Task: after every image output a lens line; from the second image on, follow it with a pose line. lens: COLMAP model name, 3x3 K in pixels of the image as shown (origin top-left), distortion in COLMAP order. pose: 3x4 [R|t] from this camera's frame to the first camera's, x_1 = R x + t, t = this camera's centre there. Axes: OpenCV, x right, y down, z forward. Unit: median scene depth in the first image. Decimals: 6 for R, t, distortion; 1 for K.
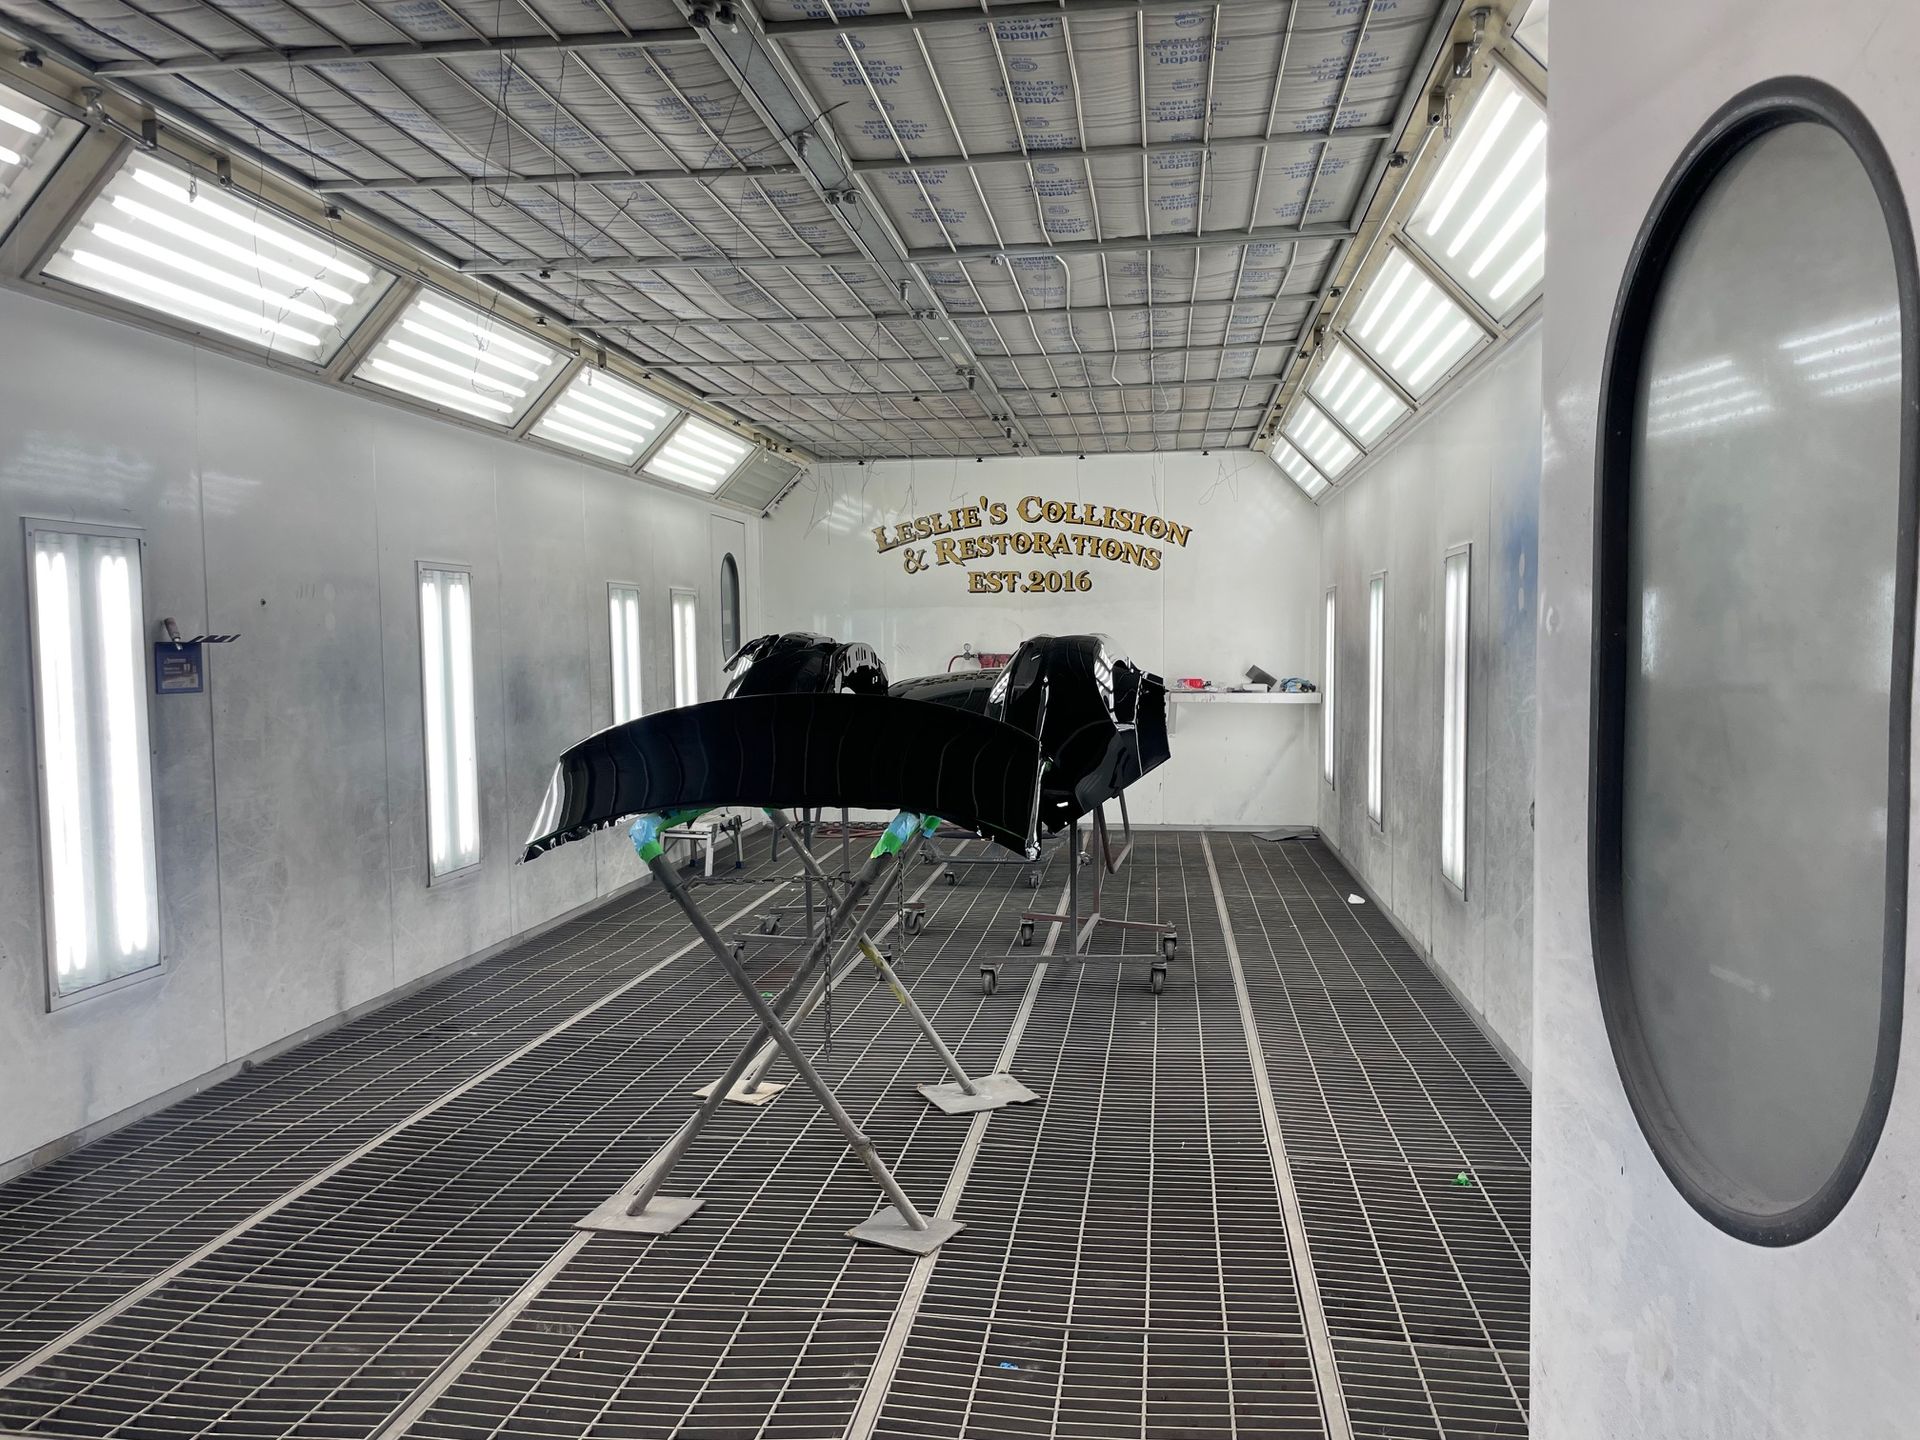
lens RADIAL K [[1442.0, 0, 969.1], [0, 1442.0, 730.1], [0, 0, 1]] dist [0.128953, -0.170828]
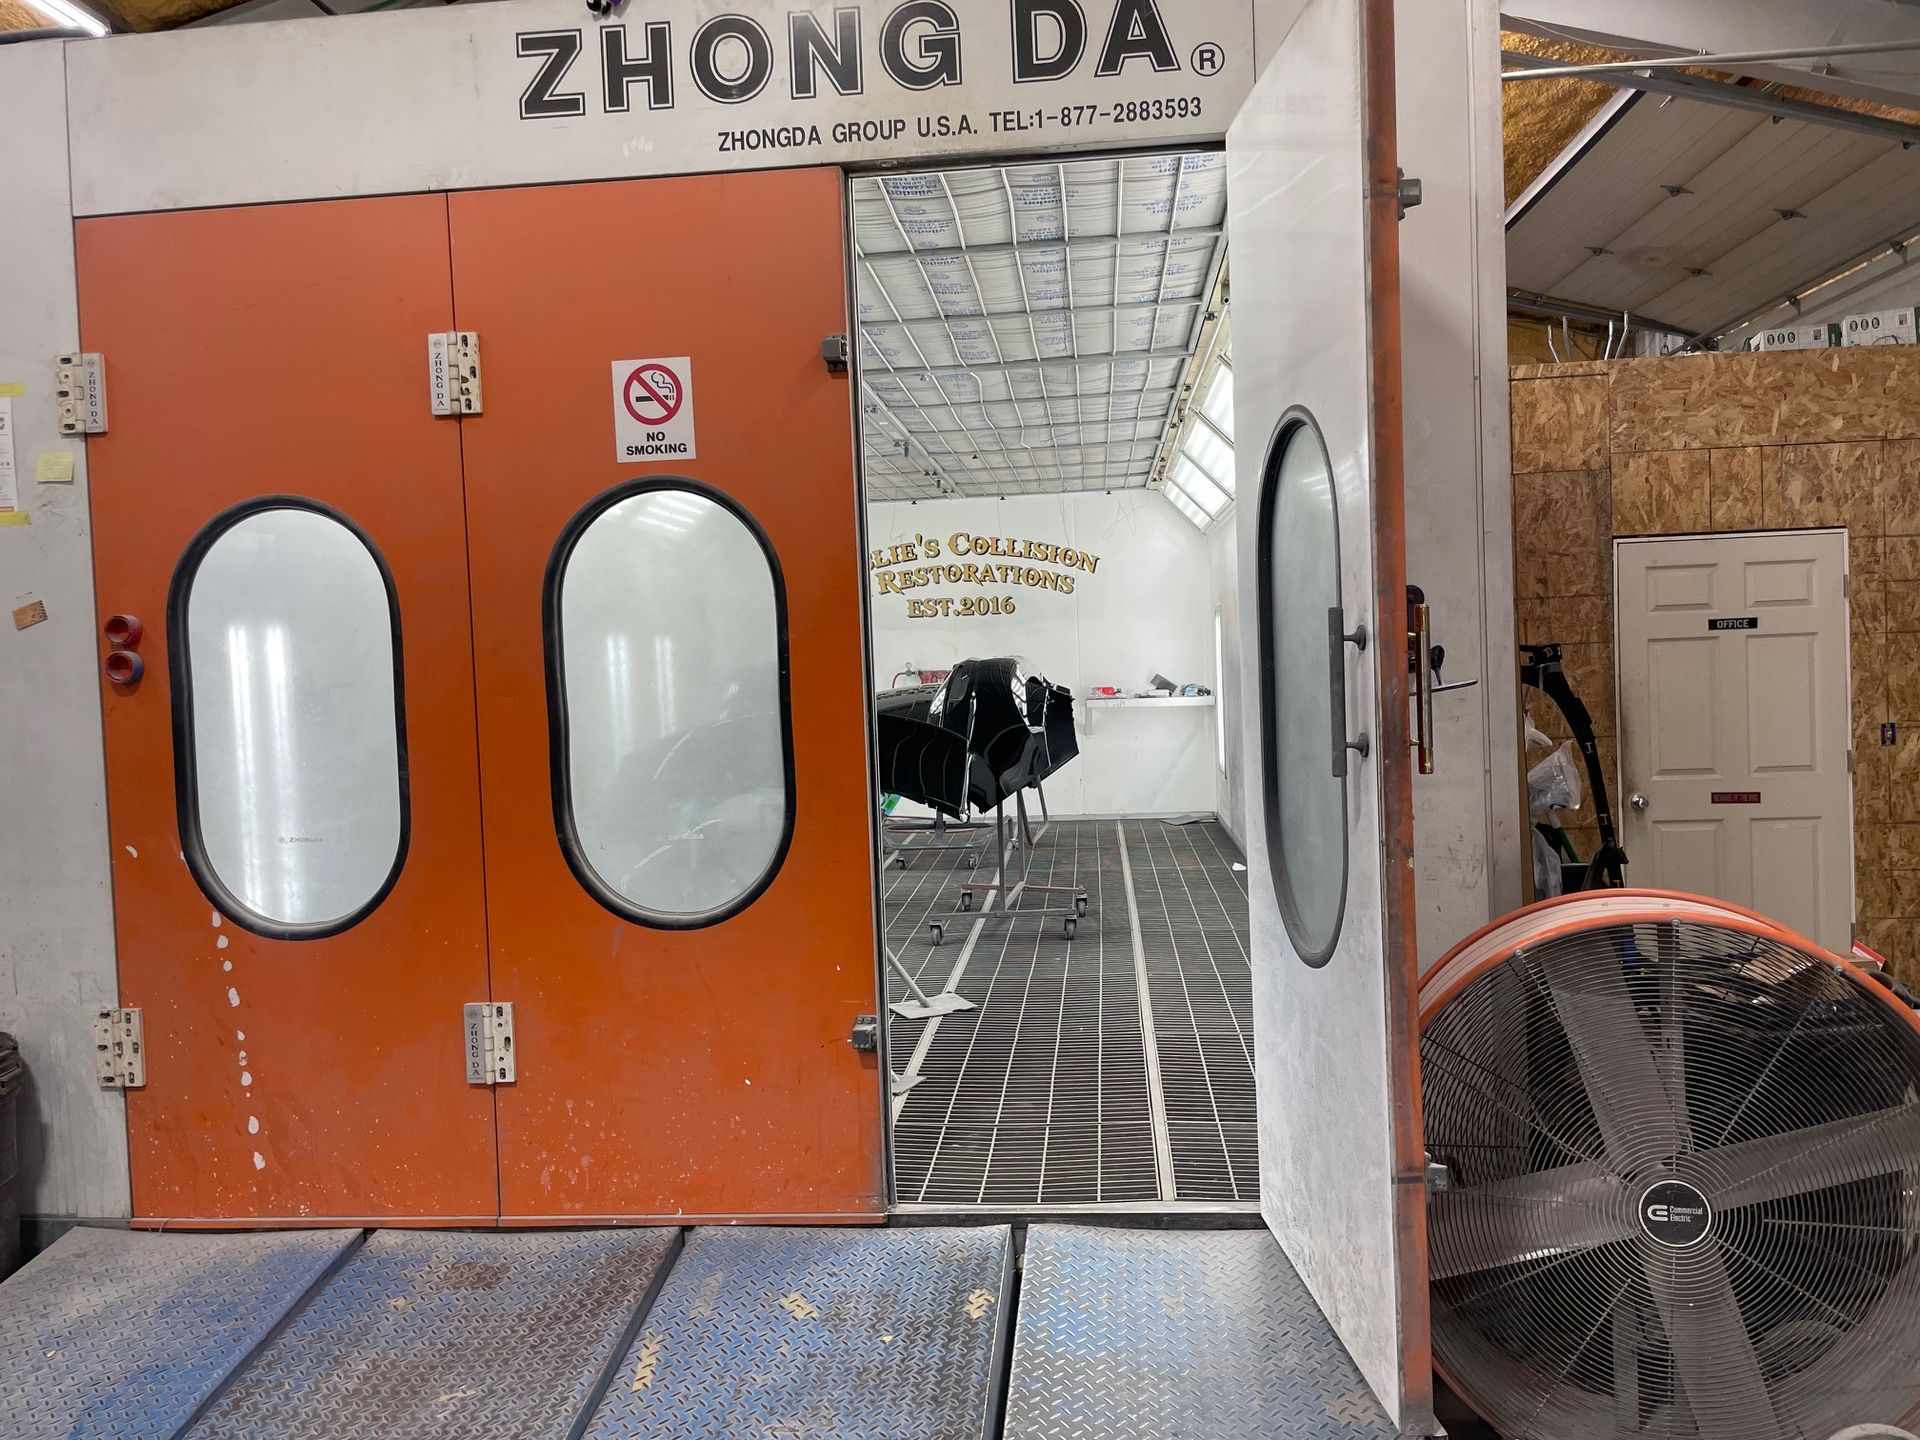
lens RADIAL K [[1413.2, 0, 969.1], [0, 1413.2, 722.8], [0, 0, 1]] dist [0.088503, -0.158071]
pose [[0.998583, -0.031887, 0.042604, -0.003890], [0.032395, 0.999412, -0.011277, 0.003304], [-0.042220, 0.012641, 0.999028, -0.185766]]
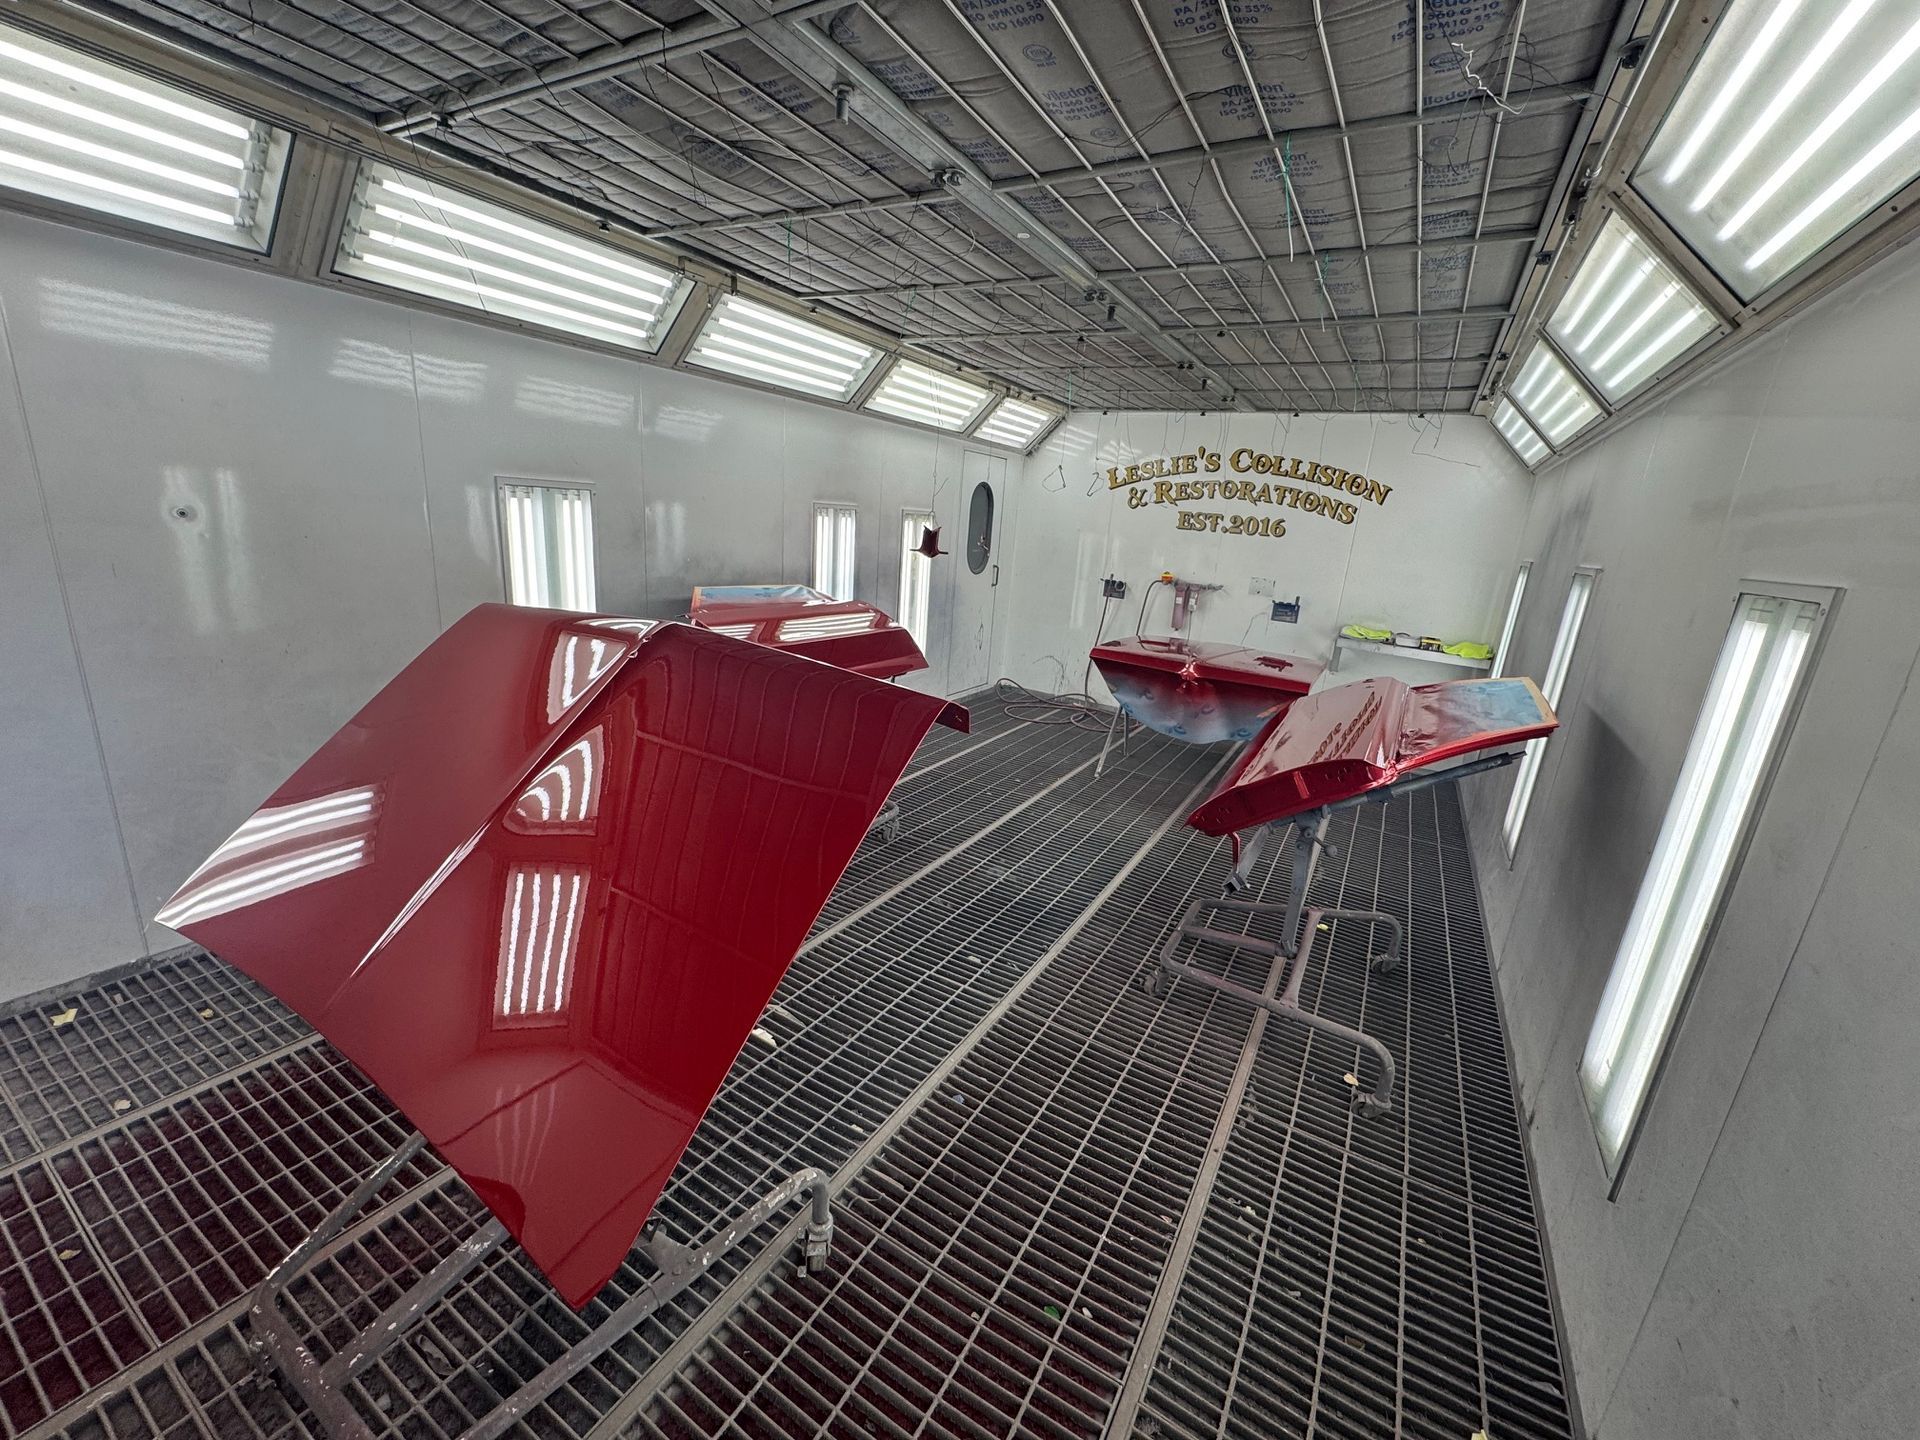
lens RADIAL K [[773.4, 0, 954.0], [0, 773.4, 721.6], [0, 0, 1]] dist [-0.002527, -0.000378]
pose [[0.920420, 0.177392, -0.348366, 0.127761], [-0.109192, 0.972311, 0.206614, -0.079853], [0.375371, -0.152133, 0.914304, 0.486703]]
